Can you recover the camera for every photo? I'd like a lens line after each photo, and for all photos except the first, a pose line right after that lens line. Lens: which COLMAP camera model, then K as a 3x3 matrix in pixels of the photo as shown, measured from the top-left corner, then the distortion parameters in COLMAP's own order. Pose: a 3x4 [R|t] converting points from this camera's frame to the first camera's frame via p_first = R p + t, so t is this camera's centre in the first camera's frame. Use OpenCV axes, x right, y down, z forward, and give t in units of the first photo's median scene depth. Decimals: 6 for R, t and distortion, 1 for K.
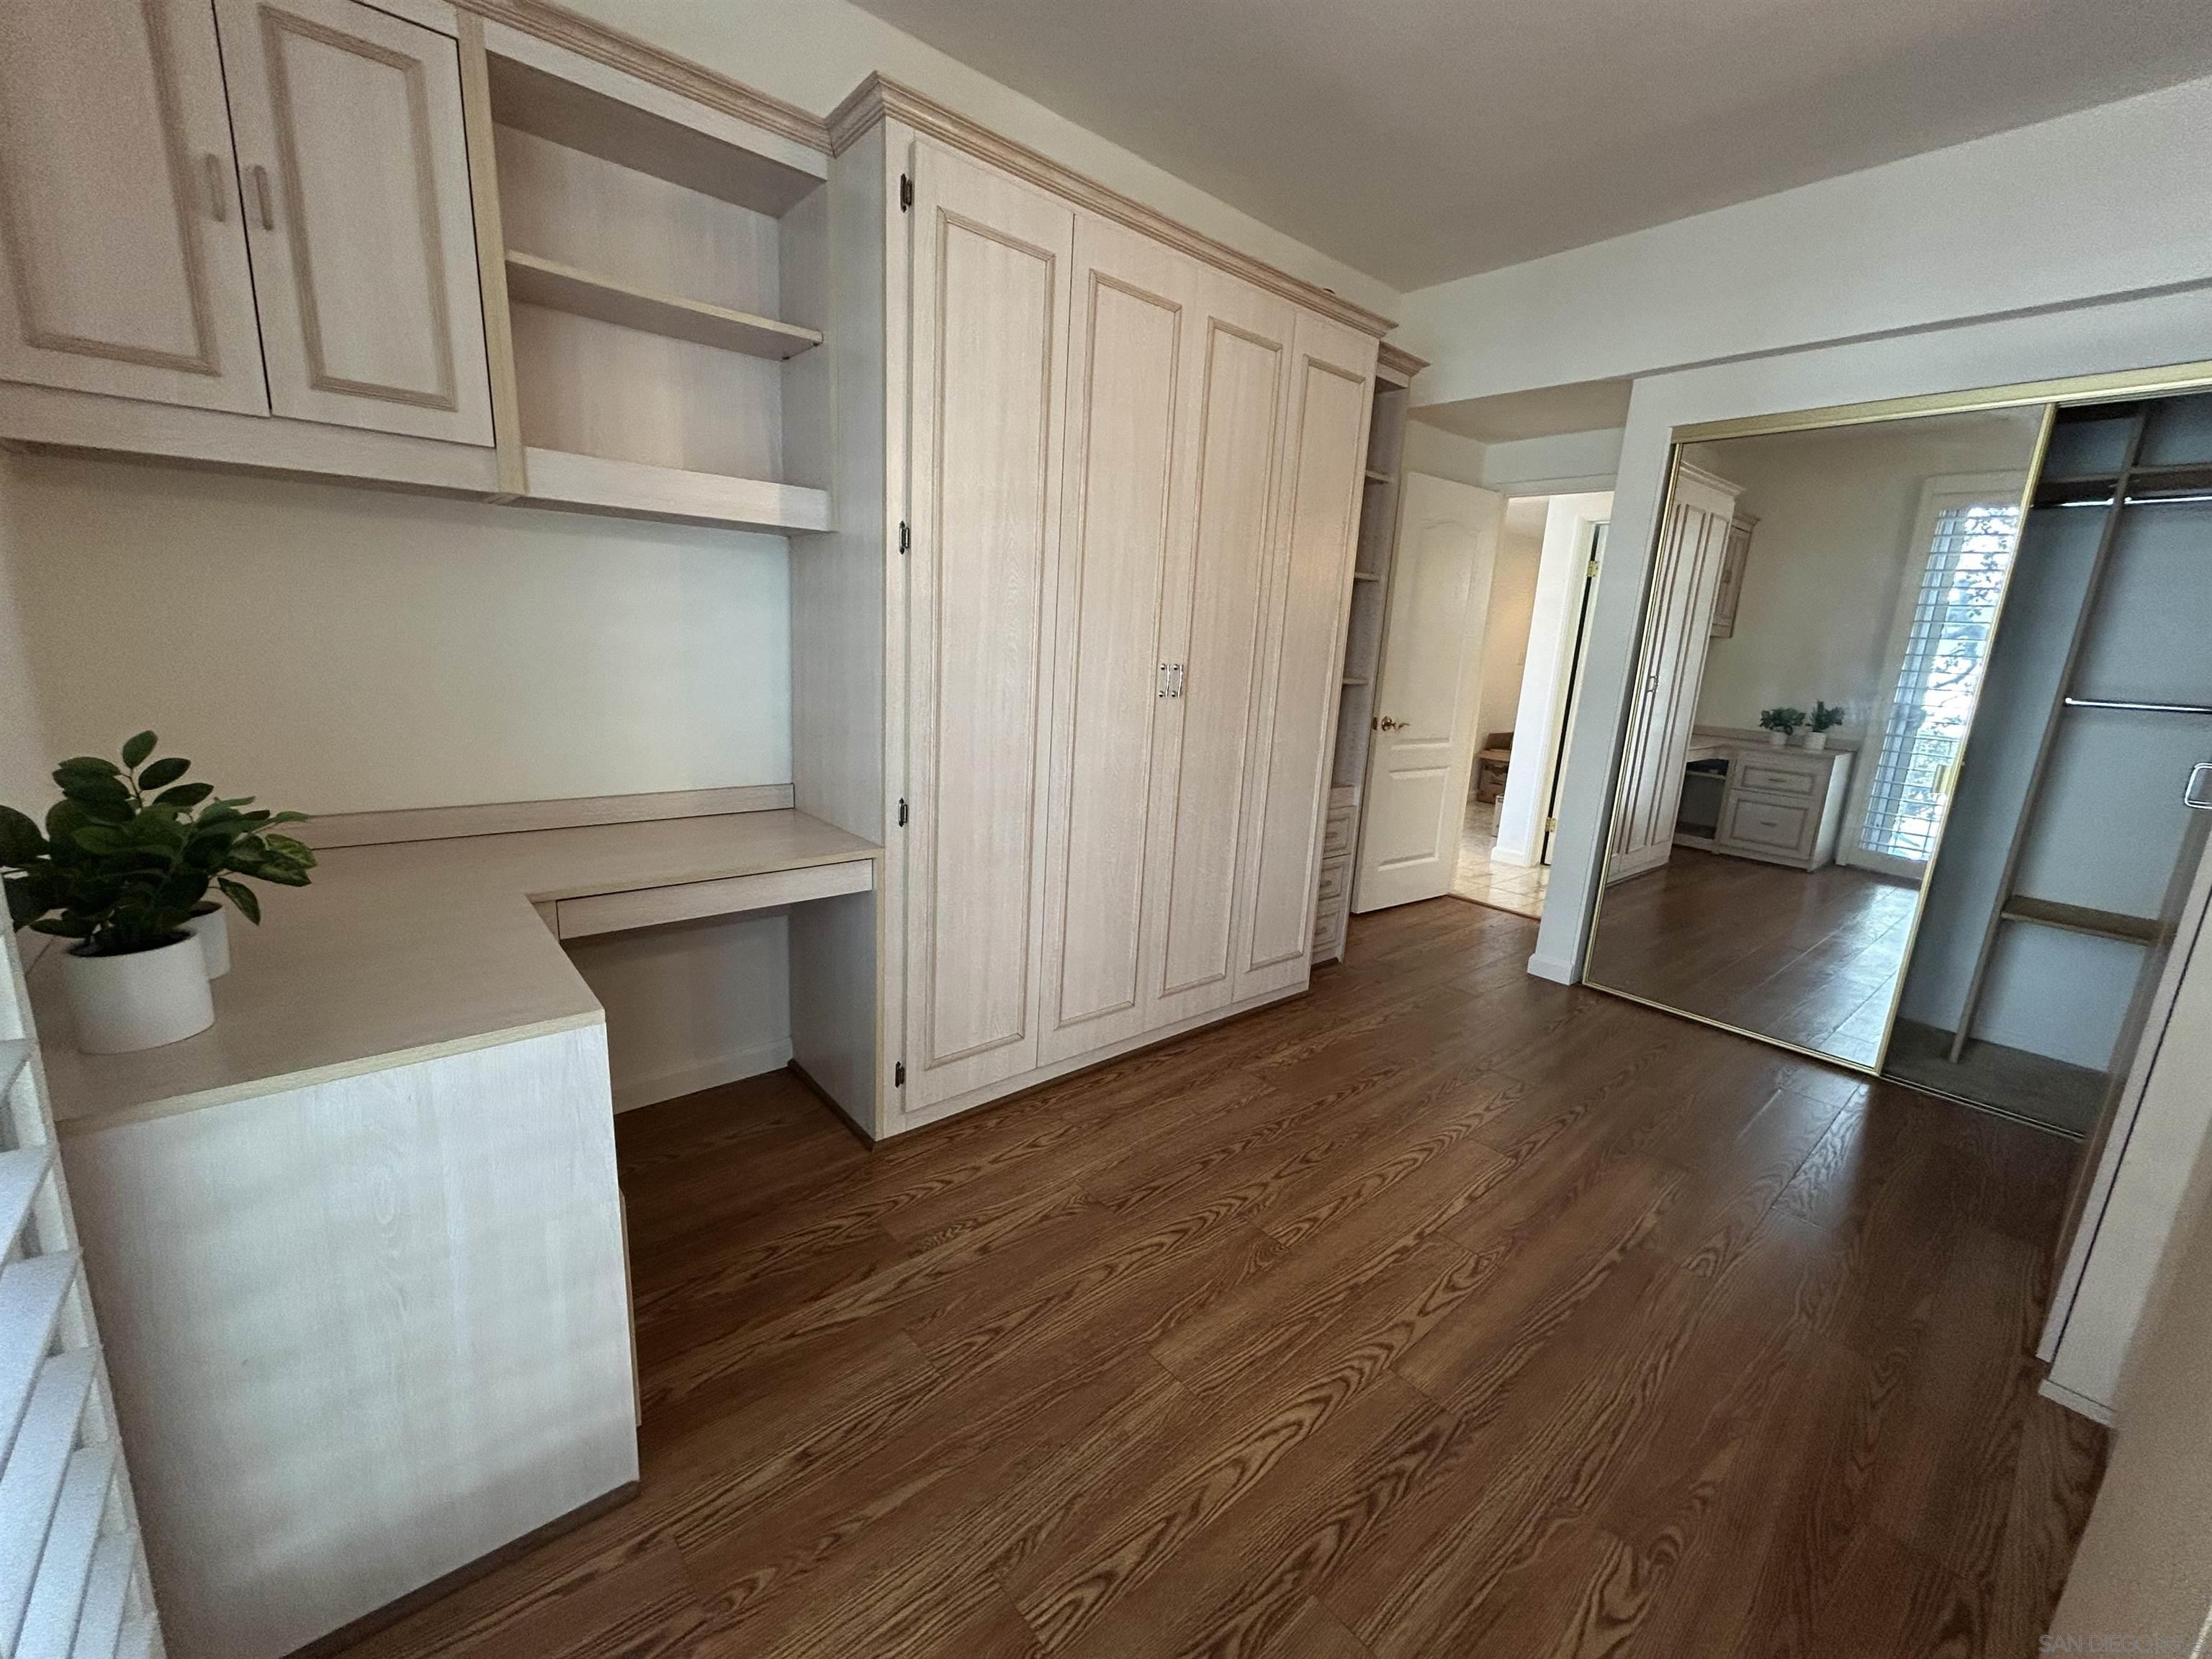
lens RADIAL K [[891.0, 0, 1106.0], [0, 891.0, 829.5], [0, 0, 1]] dist [0.001101, 0.000966]
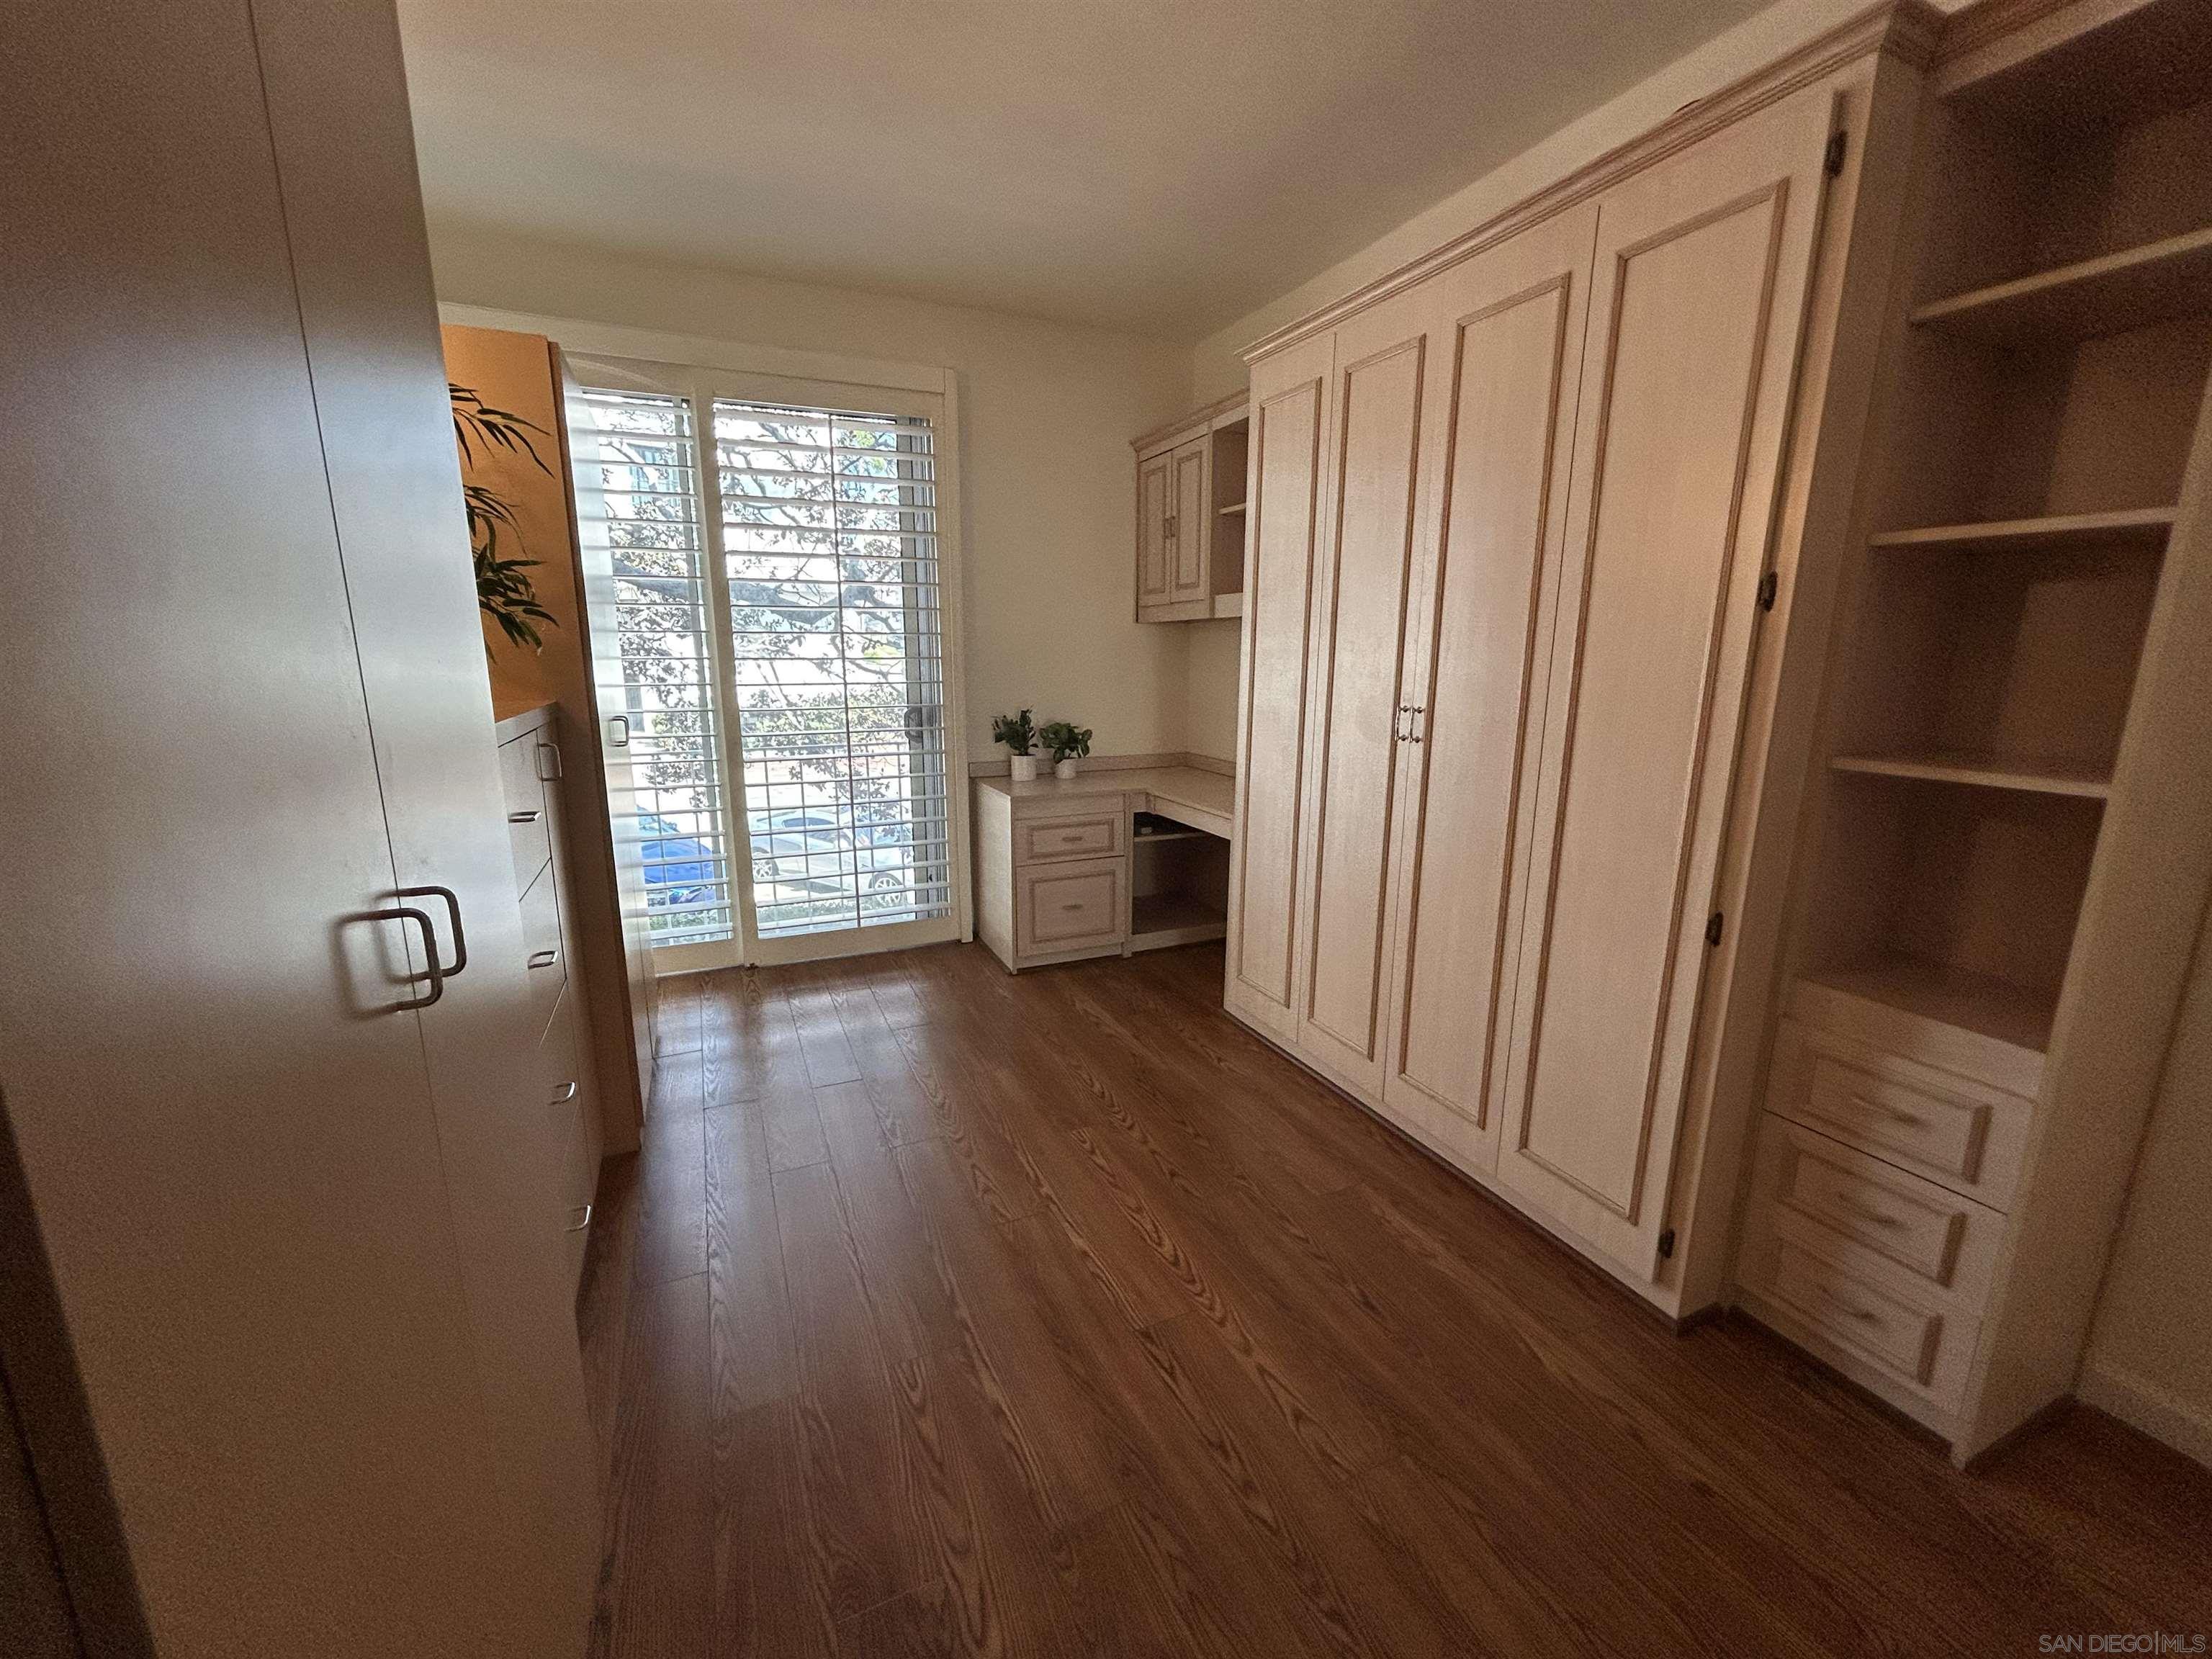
lens RADIAL K [[891.0, 0, 1106.0], [0, 891.0, 829.5], [0, 0, 1]] dist [0.001101, 0.000966]
pose [[-0.281164, 0.135534, -0.950041, 1.902090], [-0.228762, 0.951972, 0.203512, -0.323596], [0.931995, 0.274554, -0.236655, 1.725232]]
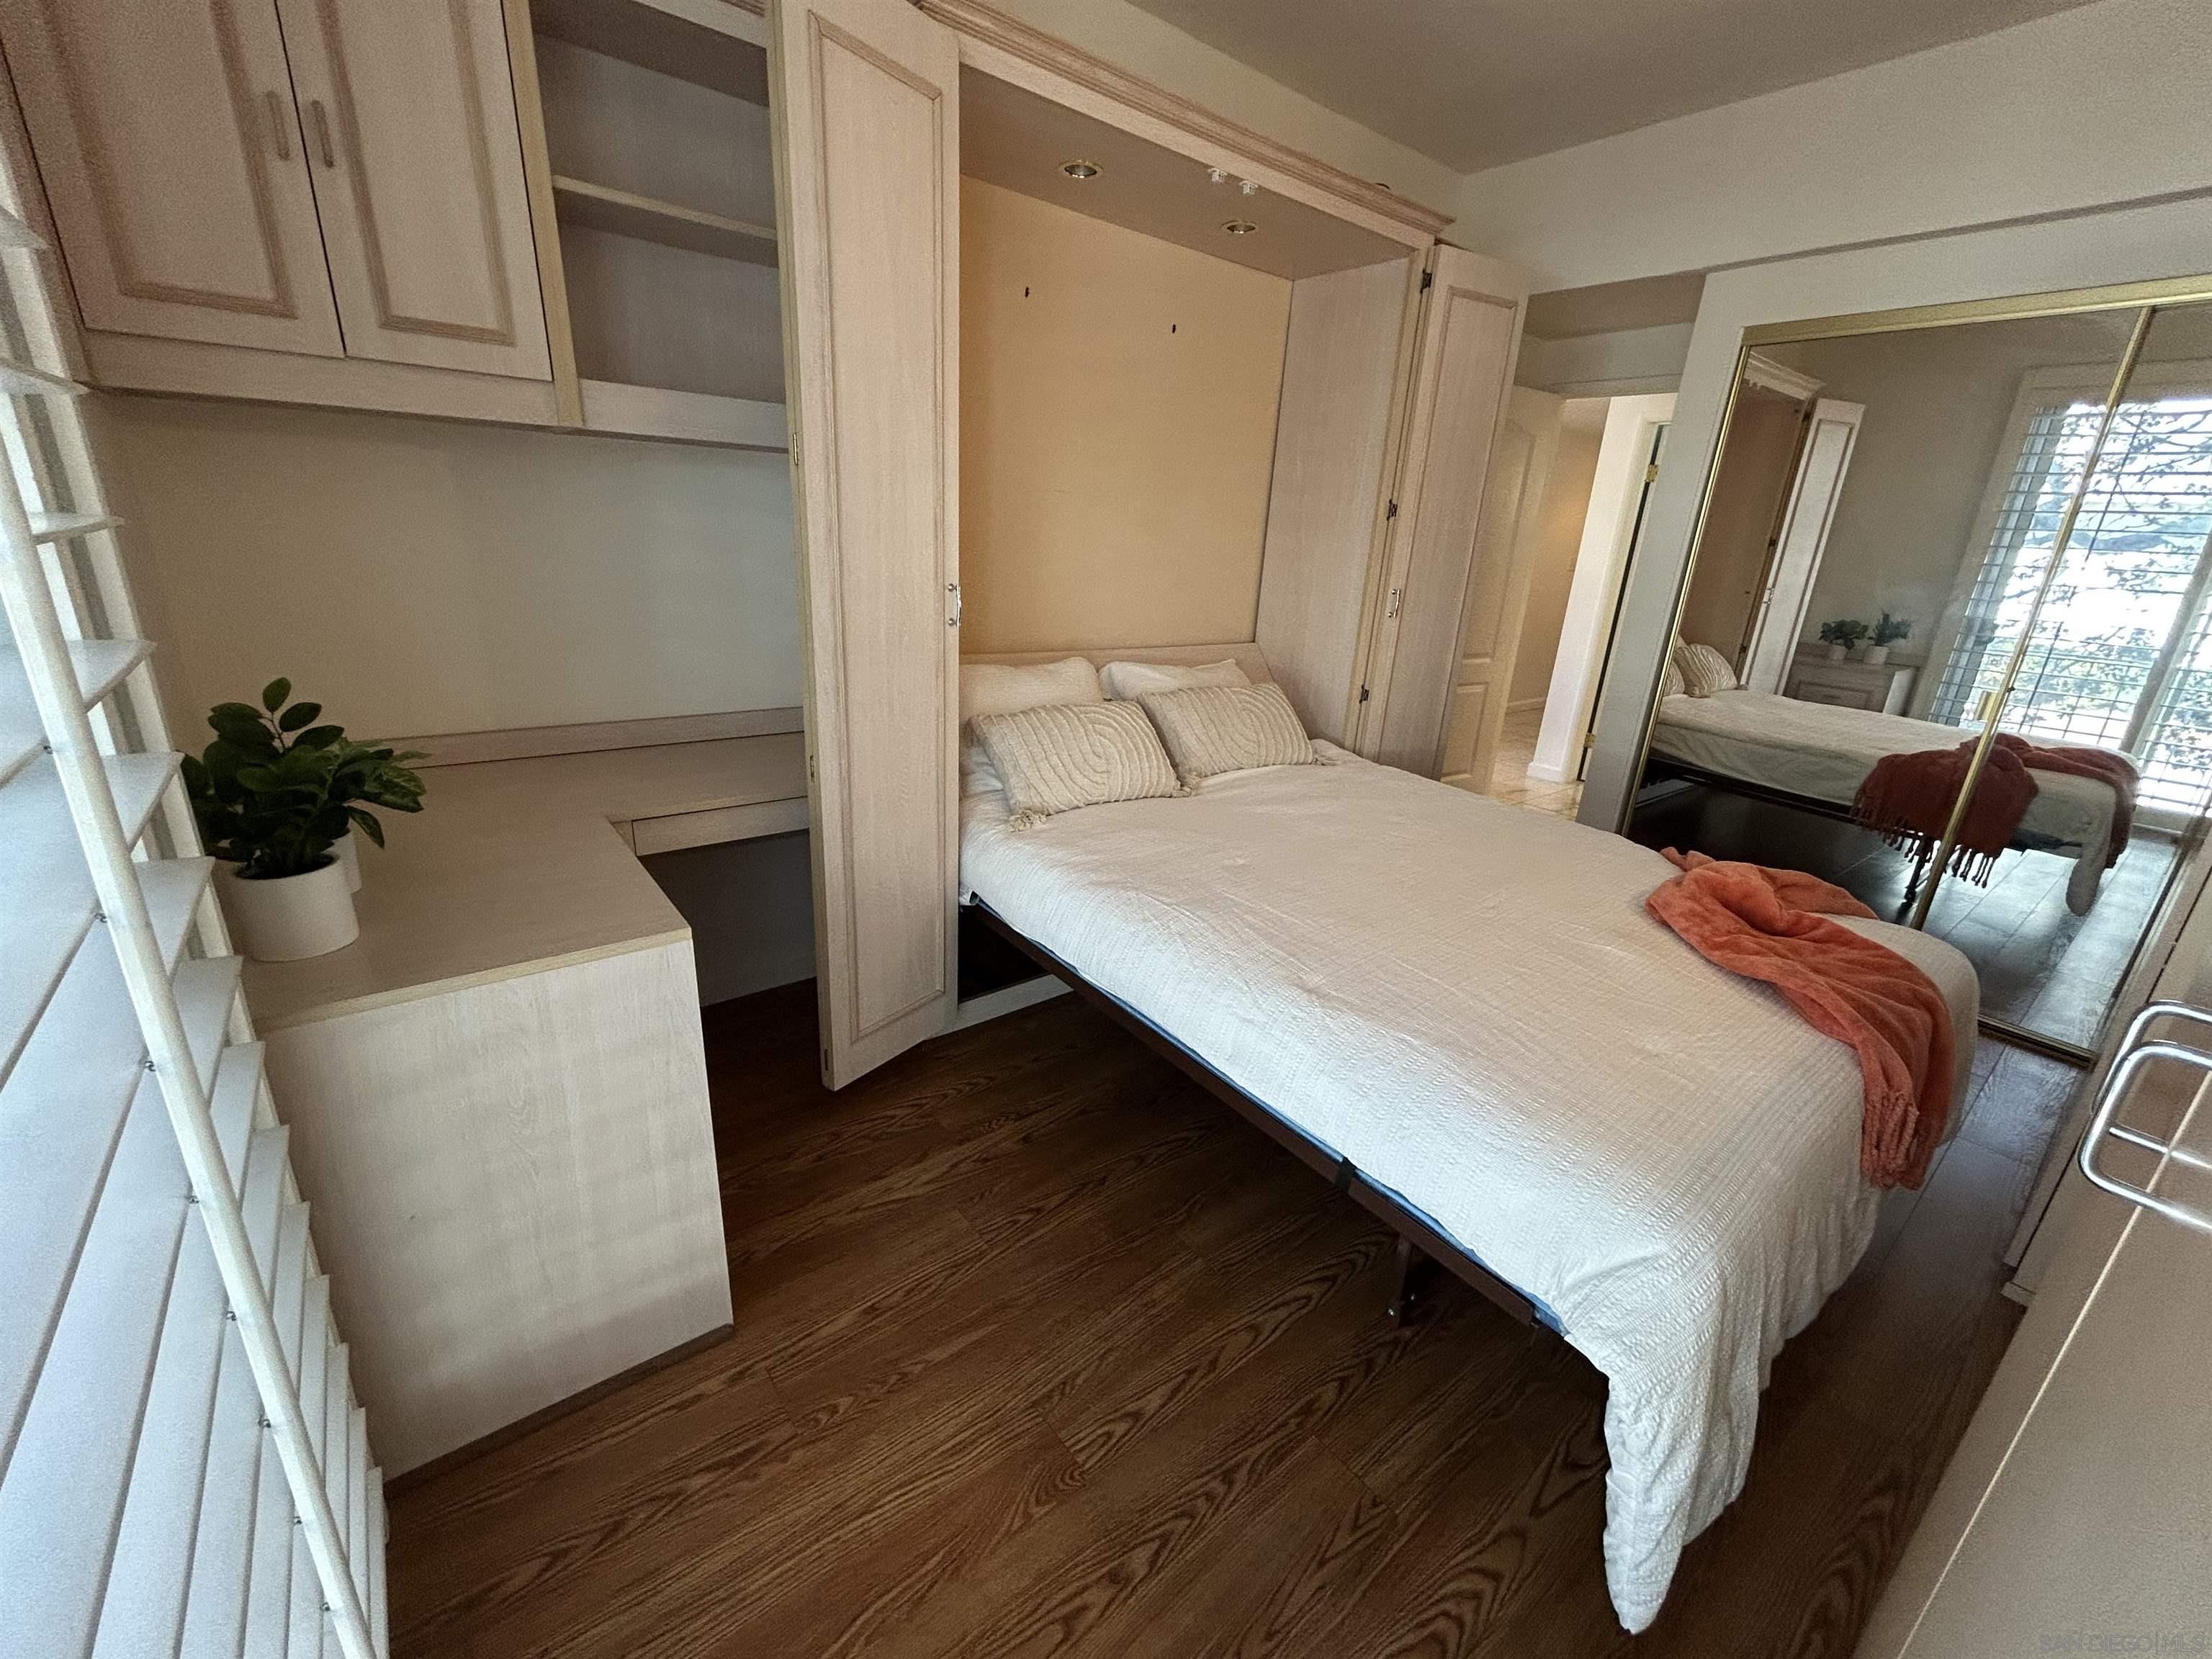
lens RADIAL K [[891.0, 0, 1106.0], [0, 891.0, 829.5], [0, 0, 1]] dist [0.001101, 0.000966]
pose [[0.999238, 0.013262, -0.036704, -0.003911], [-0.009272, 0.994238, 0.106794, -0.036193], [0.037909, -0.106372, 0.993603, -0.061778]]
